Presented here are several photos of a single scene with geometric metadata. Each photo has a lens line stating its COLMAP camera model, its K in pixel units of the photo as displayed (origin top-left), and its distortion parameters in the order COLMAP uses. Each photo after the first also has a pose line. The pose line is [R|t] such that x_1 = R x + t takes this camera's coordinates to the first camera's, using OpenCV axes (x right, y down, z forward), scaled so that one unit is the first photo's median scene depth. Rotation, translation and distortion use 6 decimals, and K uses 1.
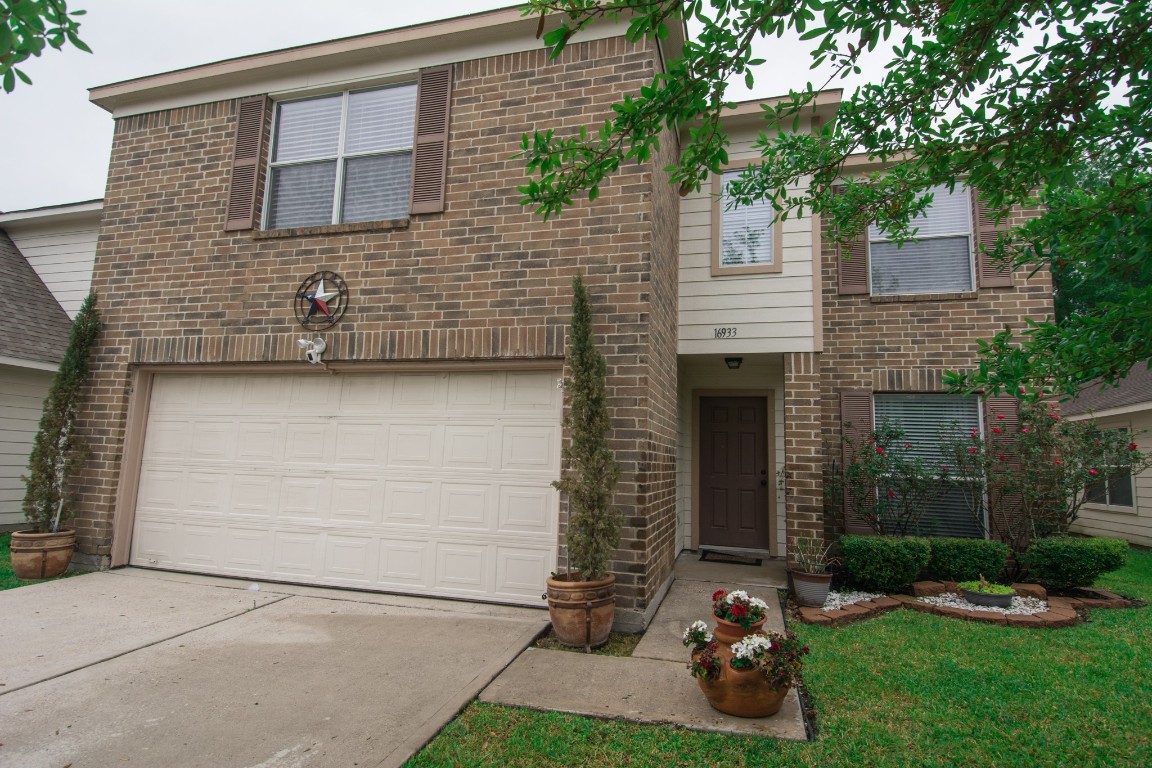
lens RADIAL K [[605.6, 0, 572.0], [0, 605.6, 378.7], [0, 0, 1]] dist [0.047472, -0.048702]
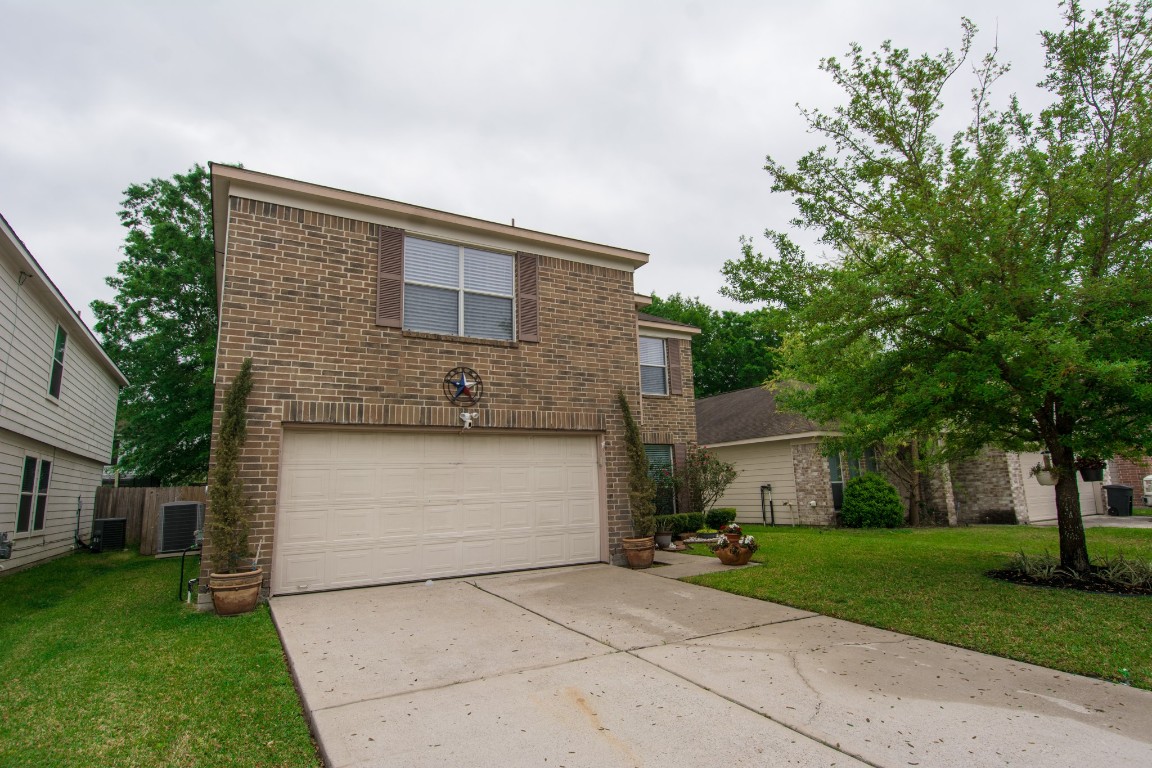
lens RADIAL K [[605.6, 0, 572.0], [0, 605.6, 378.7], [0, 0, 1]] dist [0.047472, -0.048702]
pose [[0.696921, 0.078622, 0.712825, -1.275430], [-0.041888, 0.996738, -0.068983, -0.053377], [-0.715923, 0.018217, 0.697941, -0.245931]]
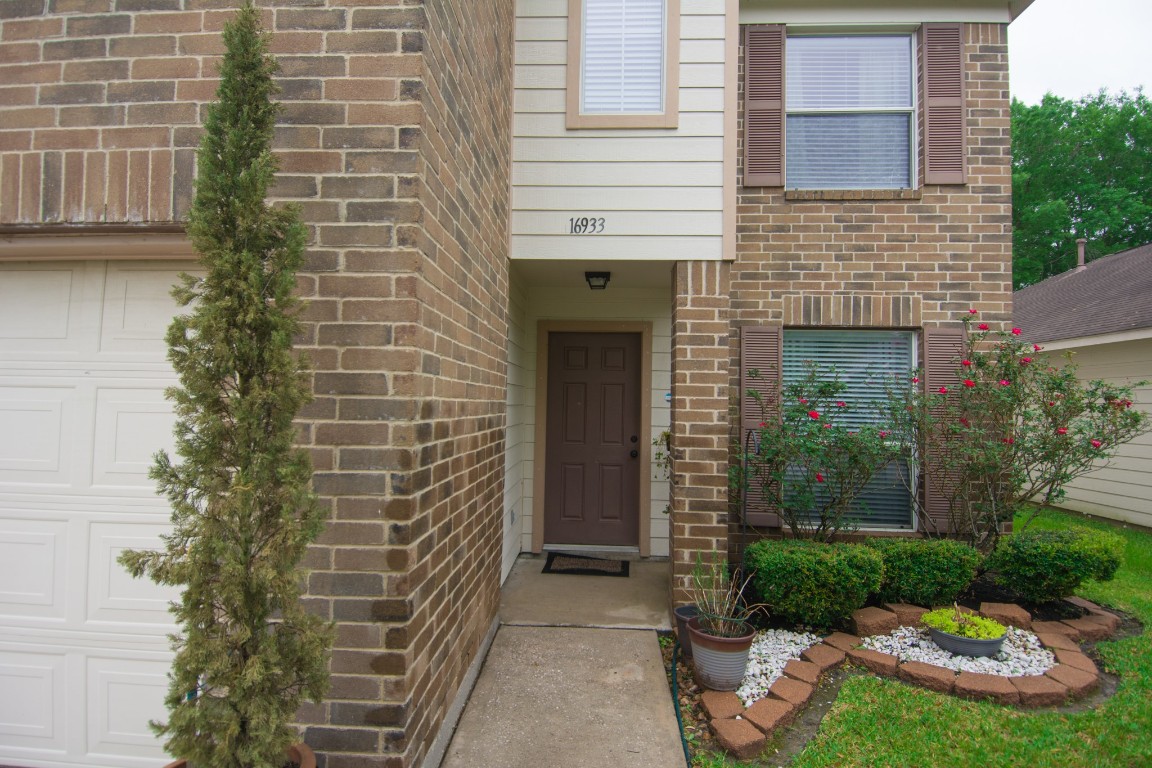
lens RADIAL K [[605.6, 0, 572.0], [0, 605.6, 378.7], [0, 0, 1]] dist [0.047472, -0.048702]
pose [[0.973275, -0.006277, 0.229555, 0.108526], [-0.016930, 0.994945, 0.098984, 0.019757], [-0.229016, -0.100225, 0.968249, 0.446100]]
